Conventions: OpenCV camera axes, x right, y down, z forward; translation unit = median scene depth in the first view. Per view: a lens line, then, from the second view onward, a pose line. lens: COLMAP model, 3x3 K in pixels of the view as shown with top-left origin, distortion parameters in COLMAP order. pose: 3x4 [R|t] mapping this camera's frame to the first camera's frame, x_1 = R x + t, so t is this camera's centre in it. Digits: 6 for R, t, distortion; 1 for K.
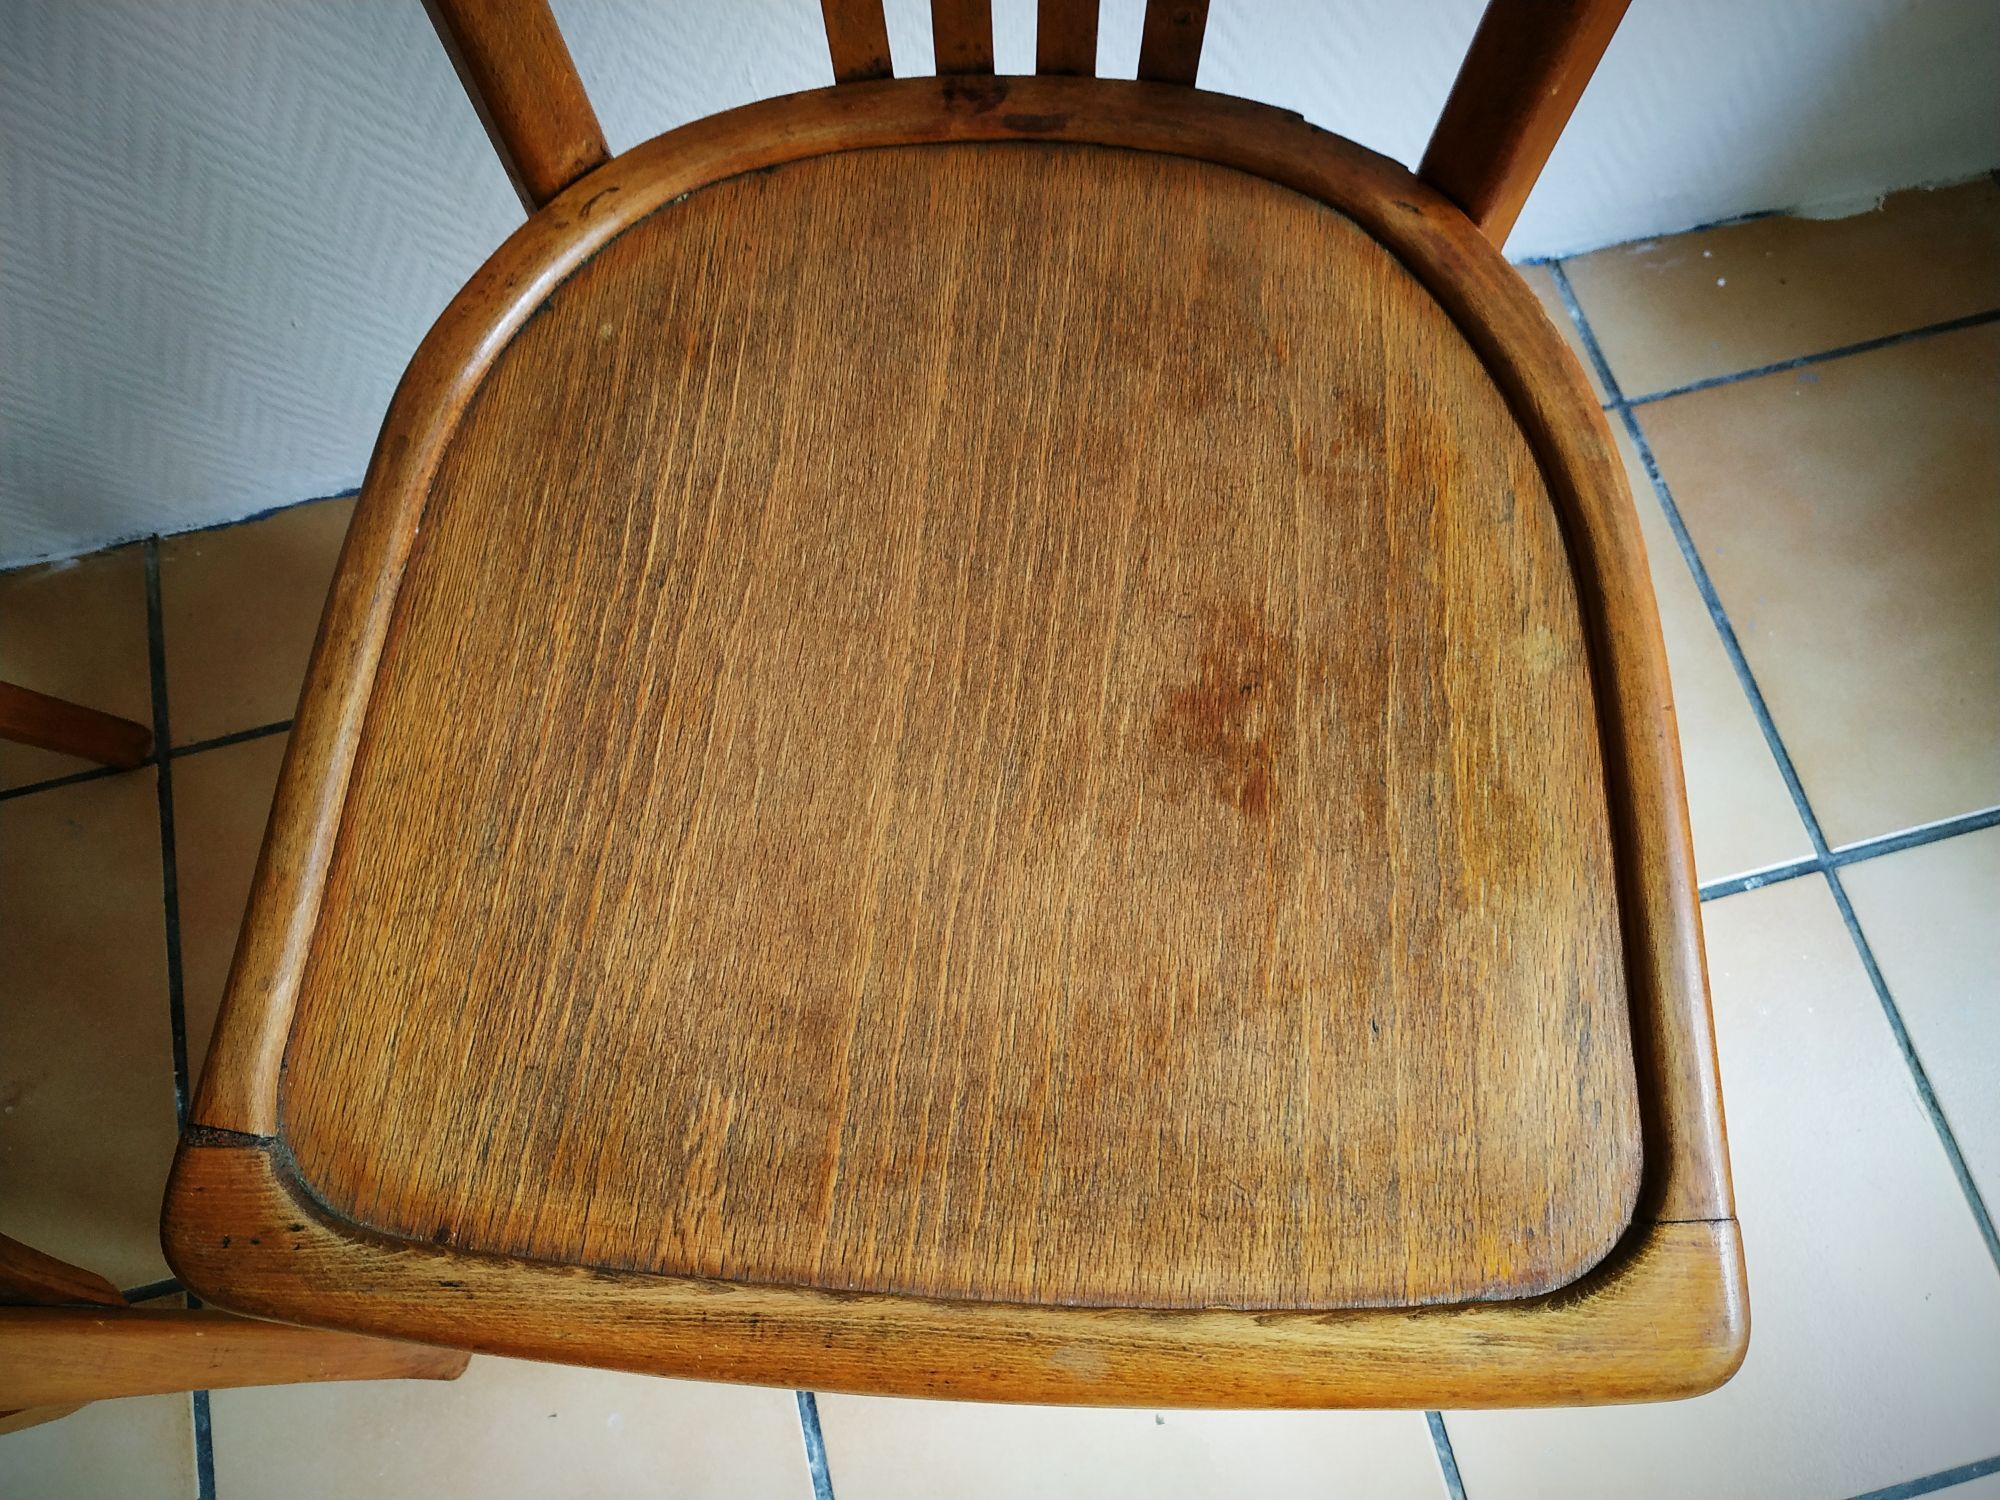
lens RADIAL K [[1436.4, 0, 981.4], [0, 1436.4, 748.1], [0, 0, 1]] dist [0.033541, -0.065886]
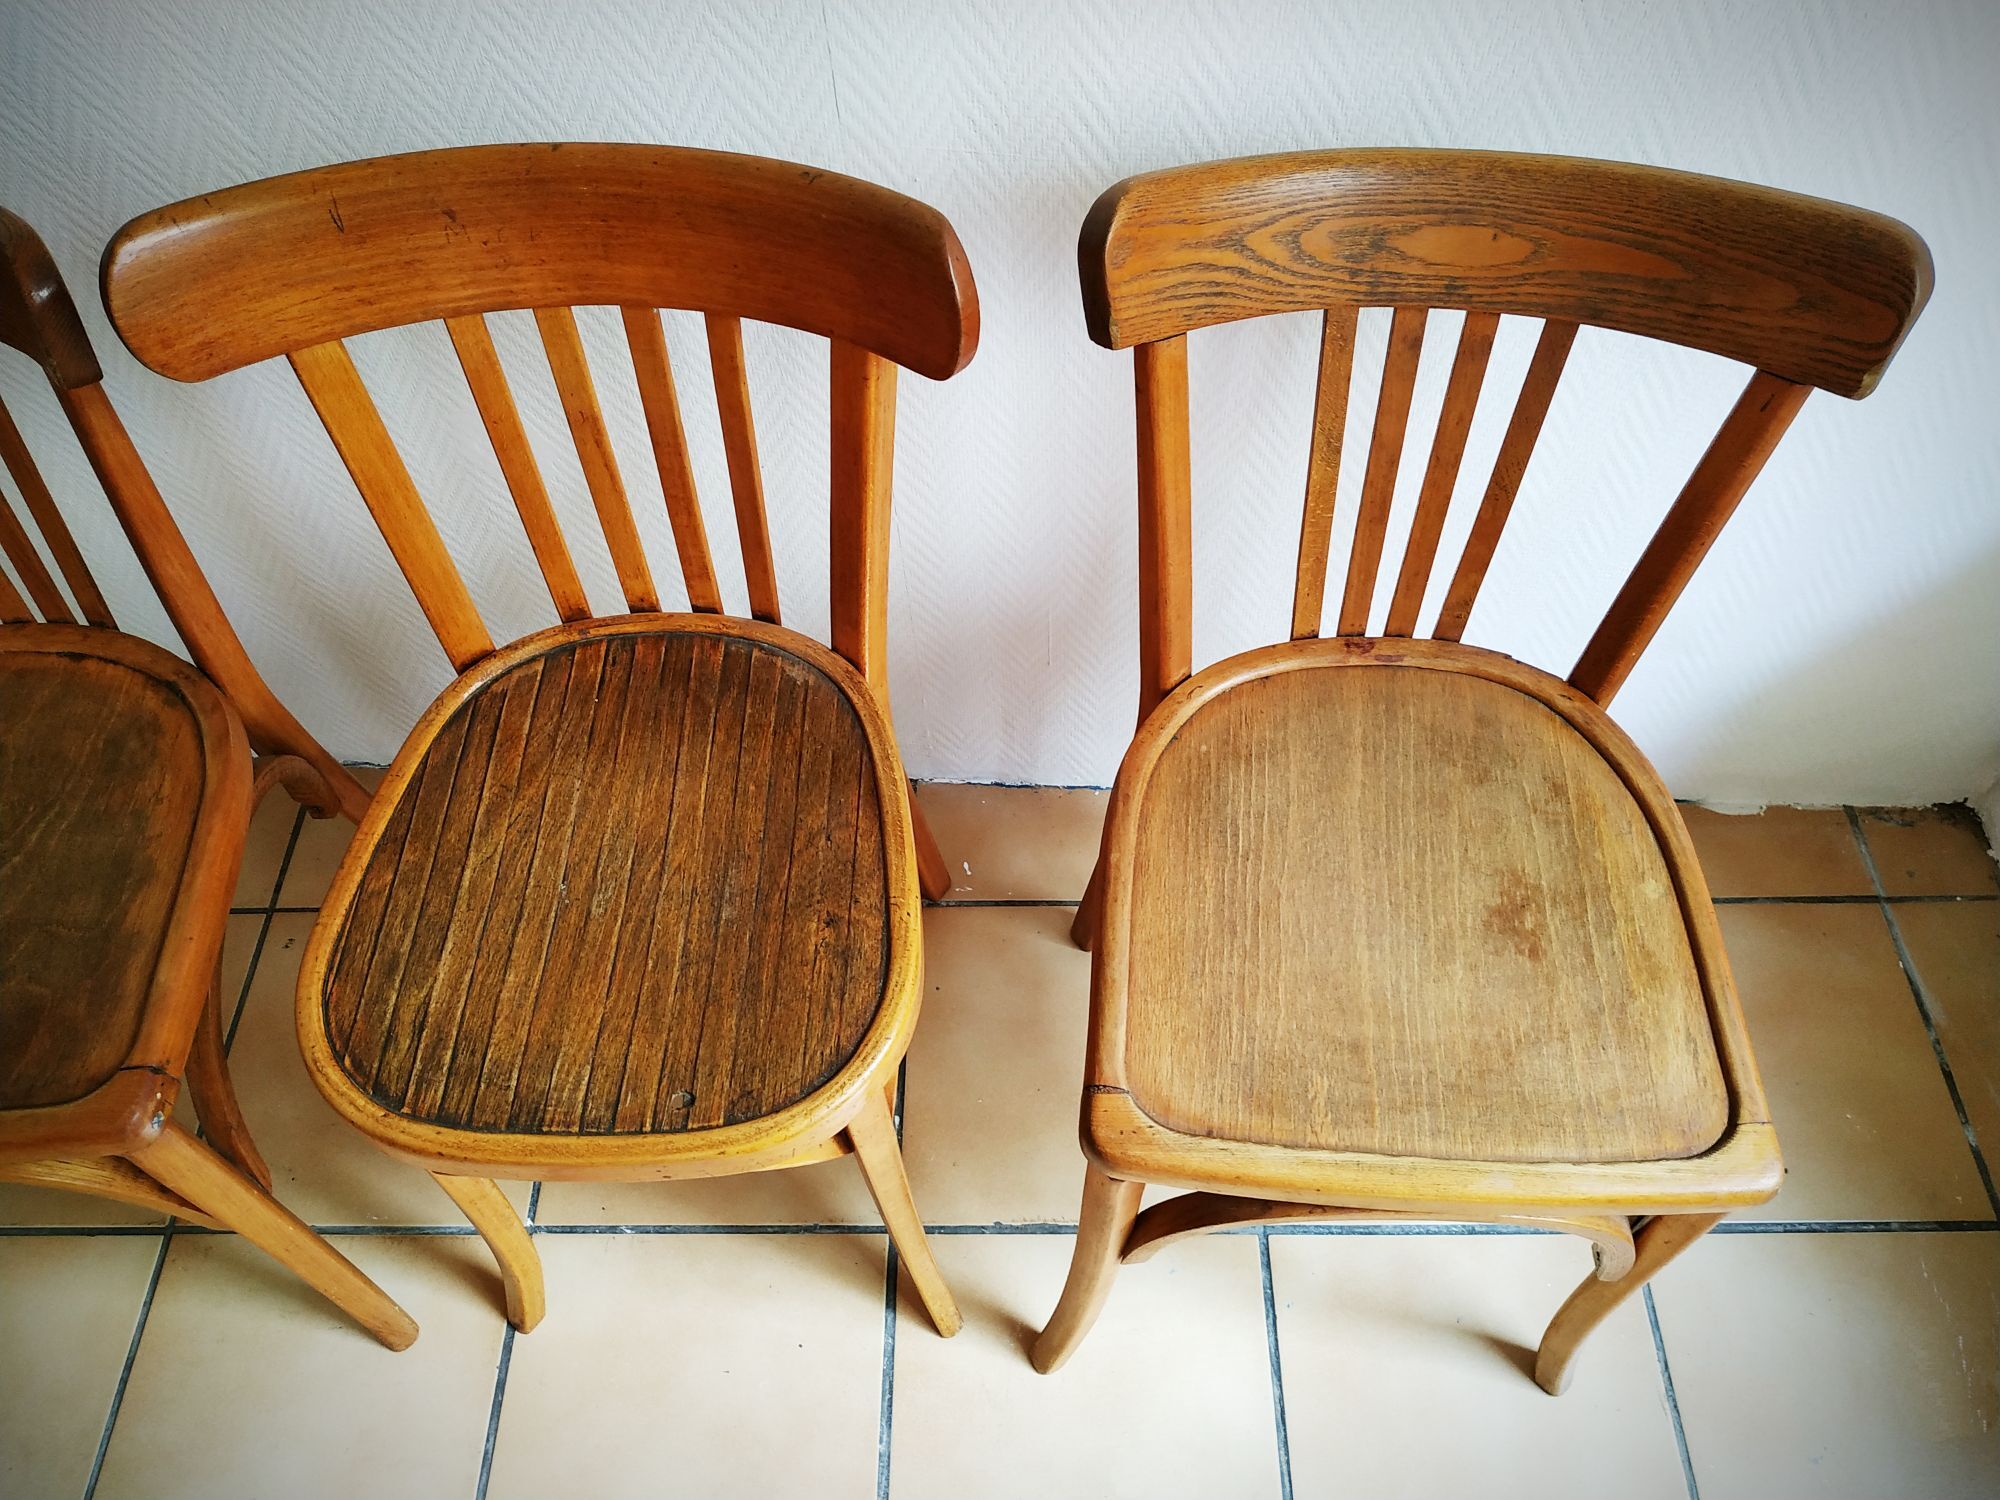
lens RADIAL K [[1436.4, 0, 1002.9], [0, 1436.4, 755.8], [0, 0, 1]] dist [0.033541, -0.065886]
pose [[0.999591, 0.008936, 0.027168, -0.684609], [-0.001525, 0.965230, -0.261397, 0.319392], [-0.028559, 0.261248, 0.964849, -1.191039]]
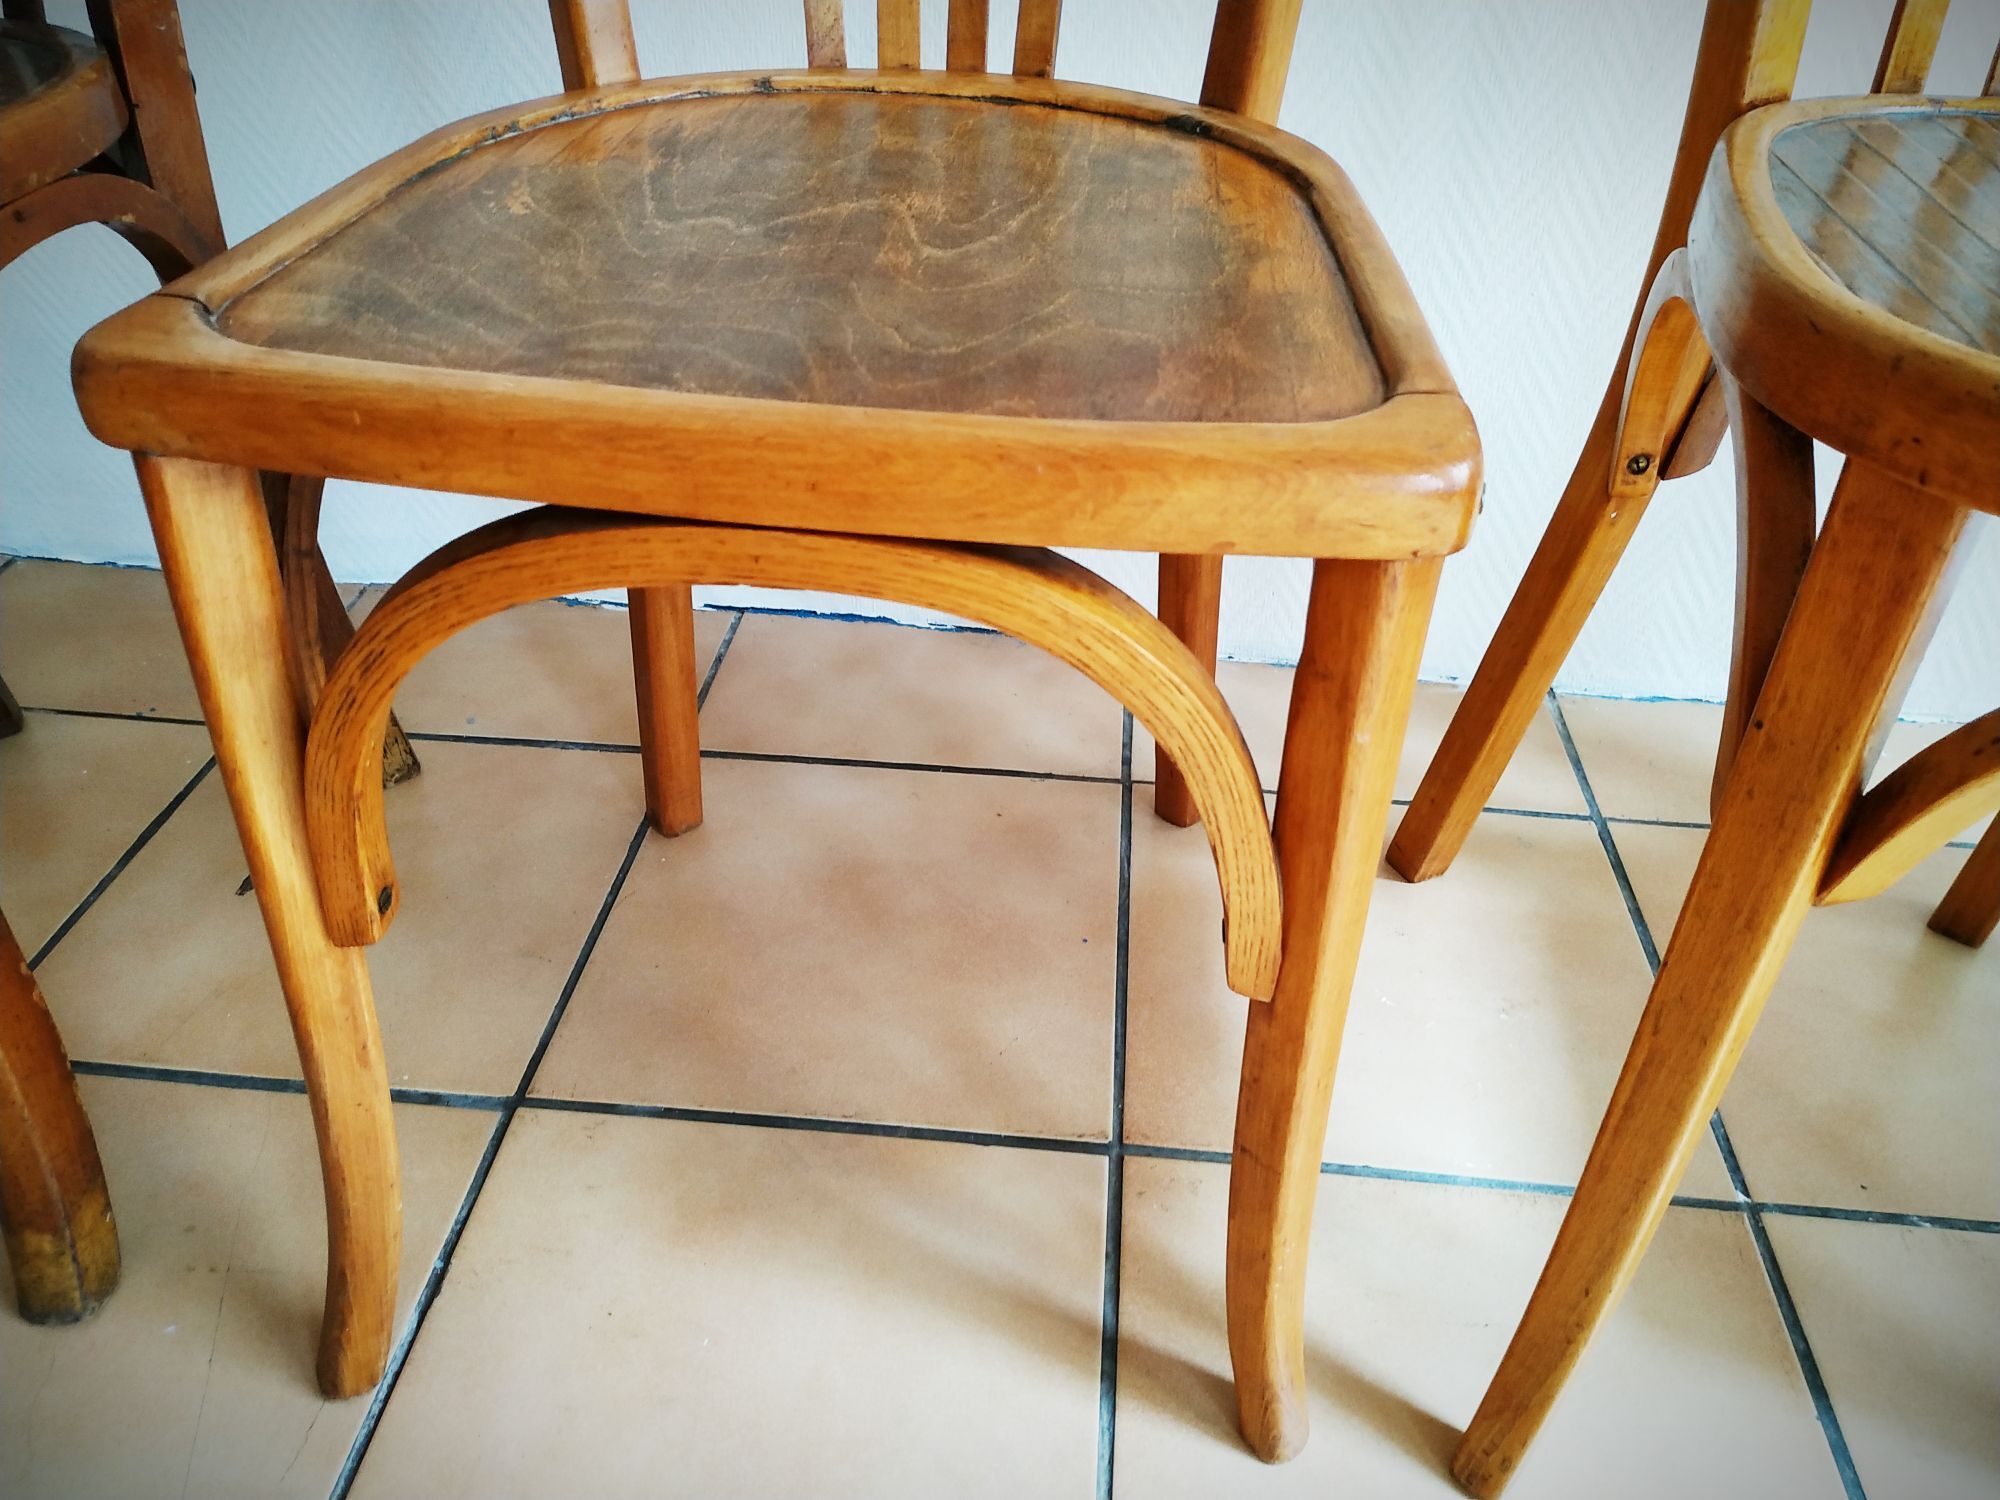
lens RADIAL K [[1436.4, 0, 990.8], [0, 1436.4, 763.3], [0, 0, 1]] dist [0.033541, -0.065886]
pose [[0.994130, 0.101648, -0.037048, -2.134530], [-0.105061, 0.825278, -0.554867, 0.997798], [-0.025826, 0.555503, 0.831114, 0.339053]]
